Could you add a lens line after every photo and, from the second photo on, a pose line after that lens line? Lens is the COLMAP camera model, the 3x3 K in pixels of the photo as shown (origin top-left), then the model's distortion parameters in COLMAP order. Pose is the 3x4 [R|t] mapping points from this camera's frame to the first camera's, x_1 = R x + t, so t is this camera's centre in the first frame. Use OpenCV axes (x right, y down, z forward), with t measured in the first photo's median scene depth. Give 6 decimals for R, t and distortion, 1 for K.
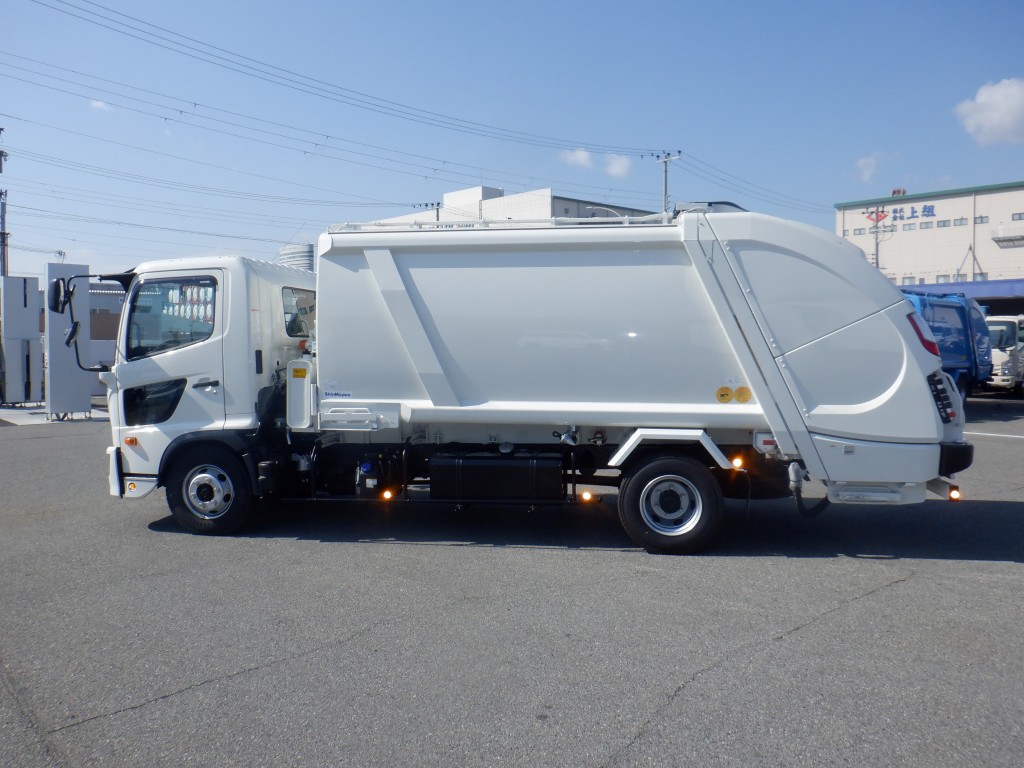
lens RADIAL K [[788.9, 0, 512.7], [0, 788.9, 382.3], [0, 0, 1]] dist [-0.028158, 0.007398]
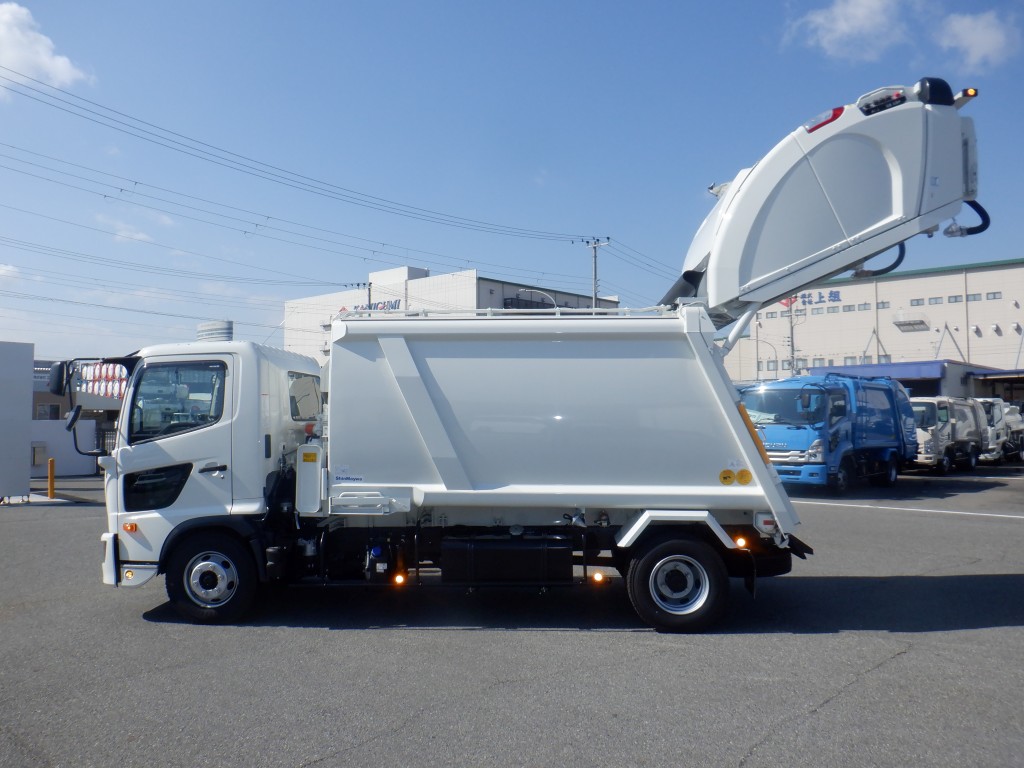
lens RADIAL K [[788.9, 0, 512.7], [0, 788.9, 382.3], [0, 0, 1]] dist [-0.028158, 0.007398]
pose [[0.995884, 0.005007, 0.090502, -0.104561], [0.004061, 0.995006, -0.099736, -0.006003], [-0.090549, 0.099693, 0.990890, -0.029741]]
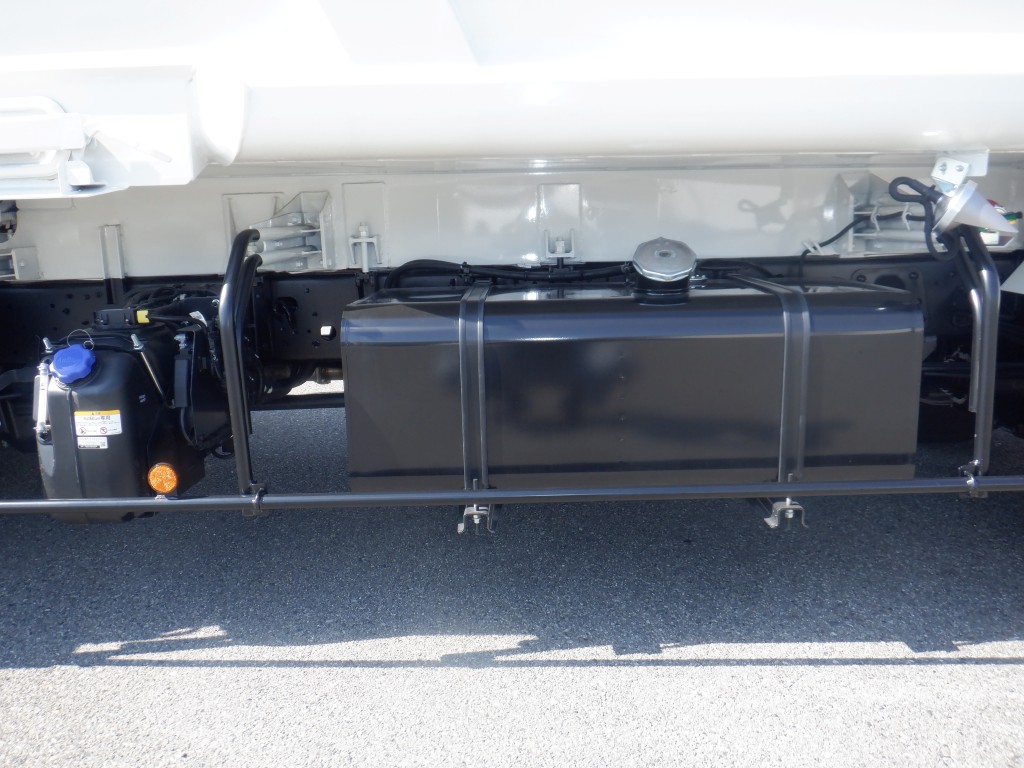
lens RADIAL K [[788.9, 0, 512.7], [0, 788.9, 382.3], [0, 0, 1]] dist [-0.028158, 0.007398]
pose [[0.990642, -0.039880, 0.130526, -0.085490], [0.019515, 0.987920, 0.153731, 0.079761], [-0.135080, -0.149745, 0.979454, 0.748809]]
